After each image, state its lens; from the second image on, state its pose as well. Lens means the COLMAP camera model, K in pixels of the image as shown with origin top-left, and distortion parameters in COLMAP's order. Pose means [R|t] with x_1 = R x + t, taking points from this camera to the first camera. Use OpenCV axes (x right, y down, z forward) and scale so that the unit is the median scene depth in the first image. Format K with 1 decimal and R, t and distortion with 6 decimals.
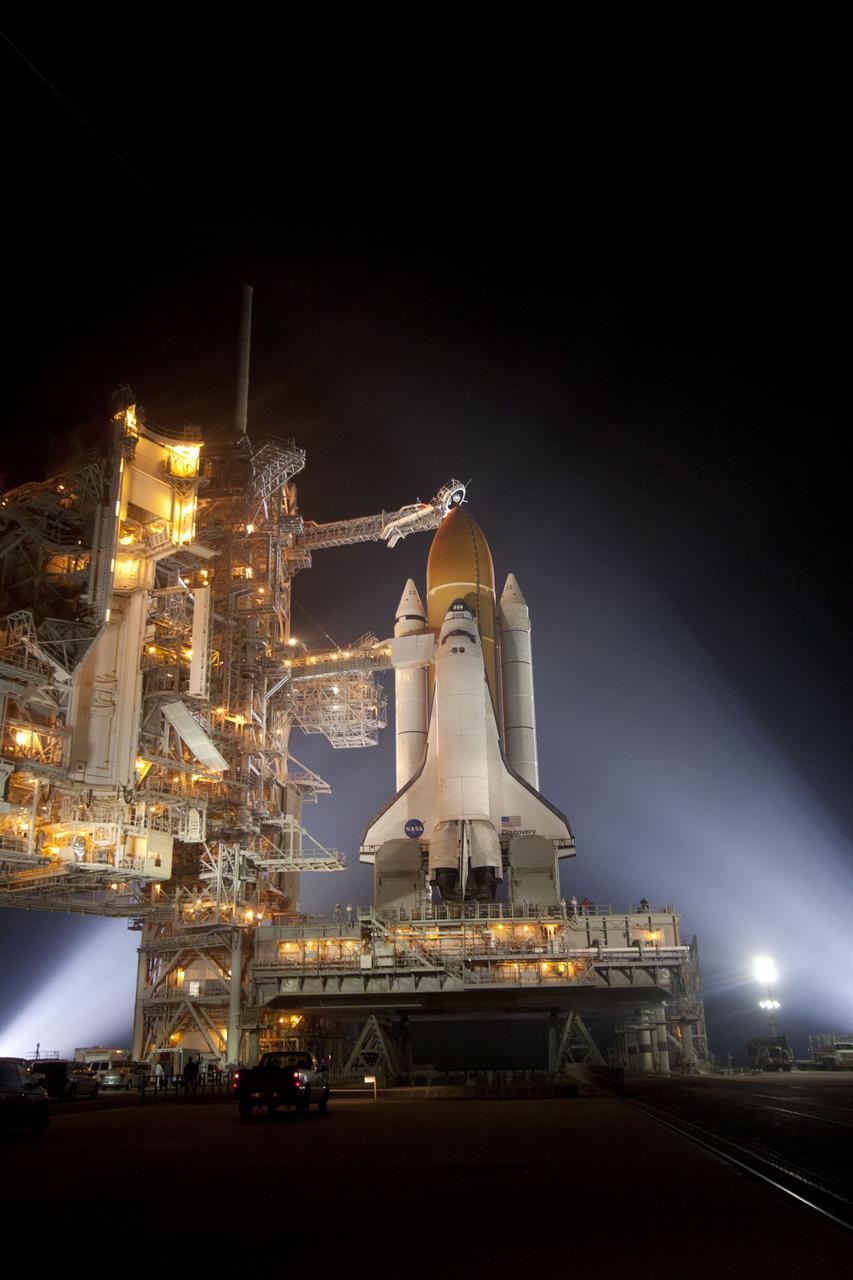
lens RADIAL K [[1125.2, 0, 426.5], [0, 1125.2, 640.0], [0, 0, 1]] dist [0.004157, 0.004539]
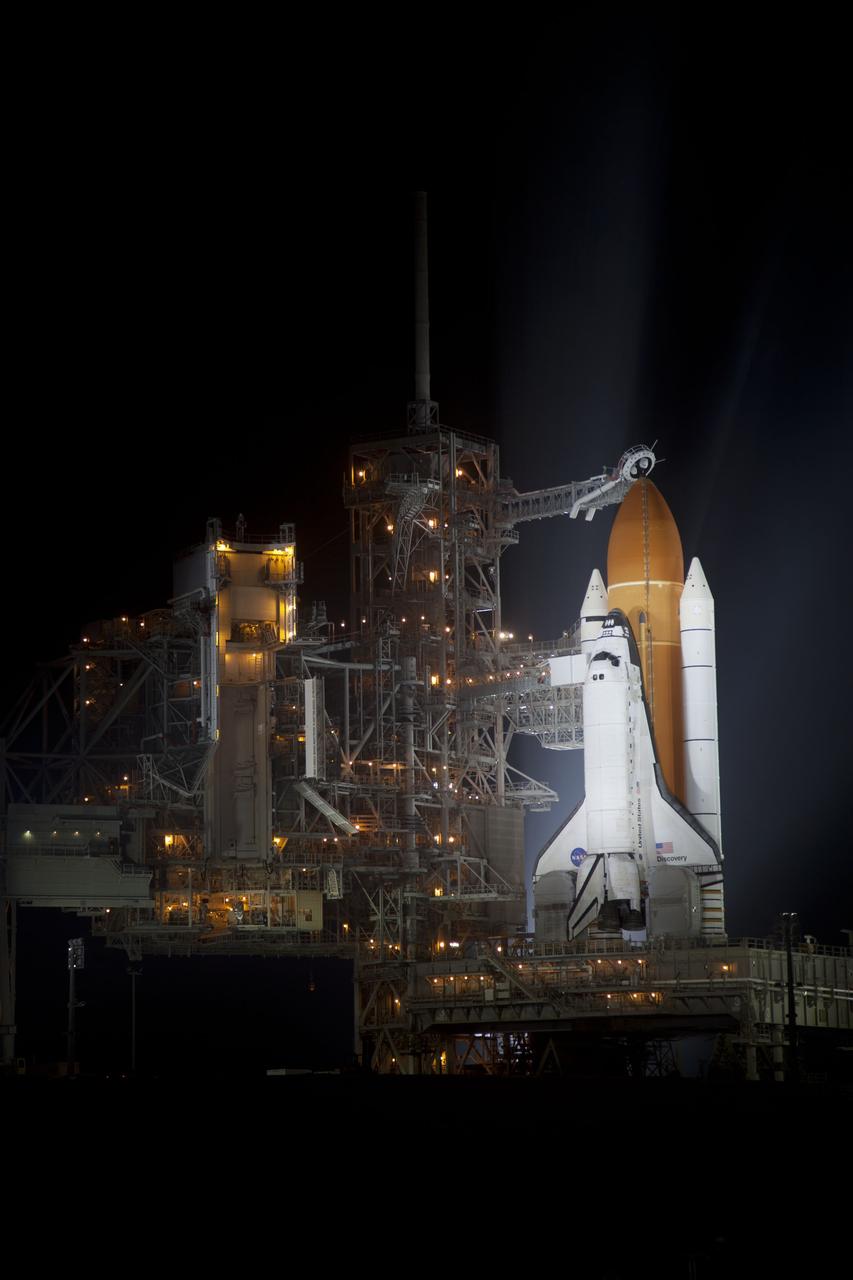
lens RADIAL K [[3798.8, 0, 426.5], [0, 3798.8, 640.0], [0, 0, 1]] dist [0.738005, -0.104948]
pose [[0.885544, -0.061512, -0.460464, 1.634751], [0.165870, 0.967726, 0.189719, -0.775716], [0.433933, -0.244382, 0.867167, -2.206325]]
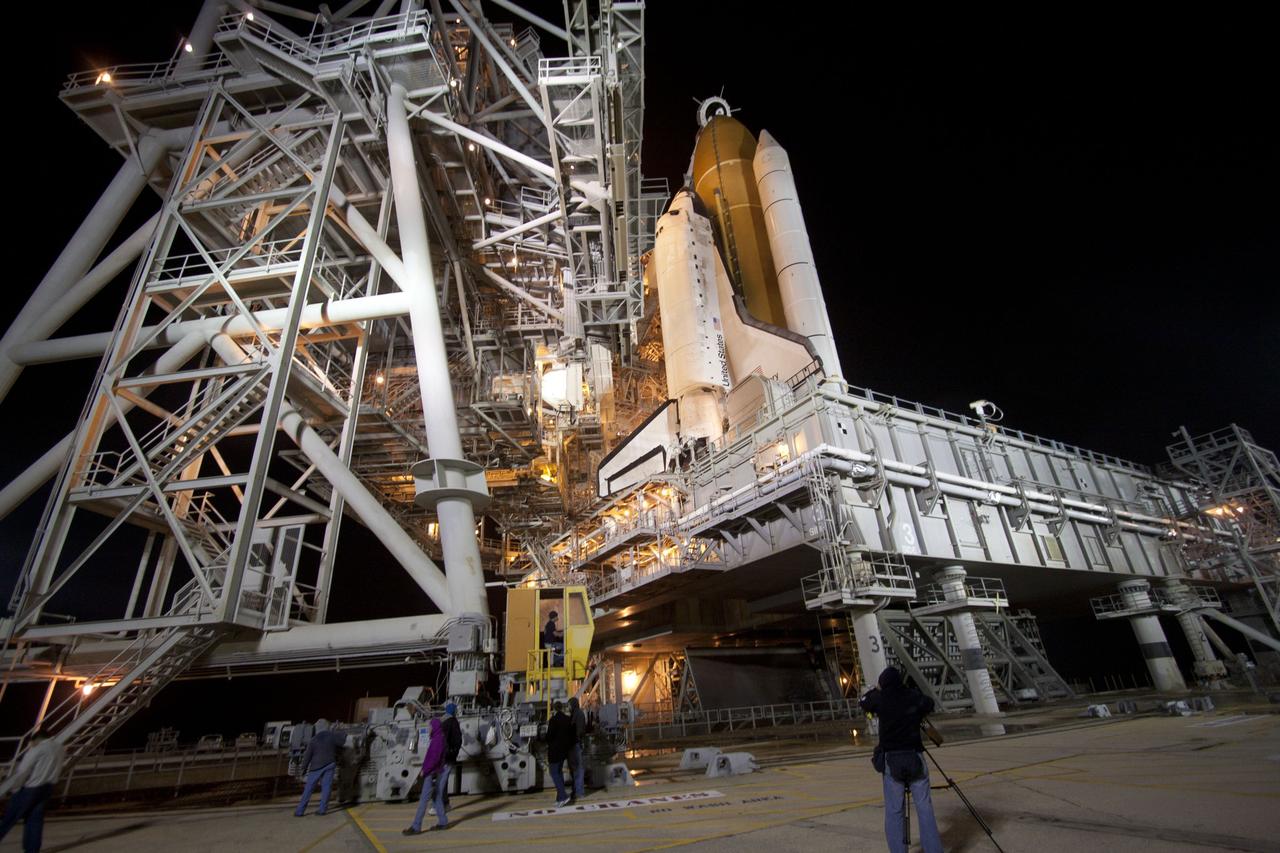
lens RADIAL K [[592.8, 0, 643.7], [0, 592.8, 429.5], [0, 0, 1]] dist [-0.010859, 0.000193]
pose [[0.565969, -0.372422, -0.735514, 0.358245], [0.344491, 0.917365, -0.199419, 0.281615], [0.749003, -0.140513, 0.647496, 0.768961]]
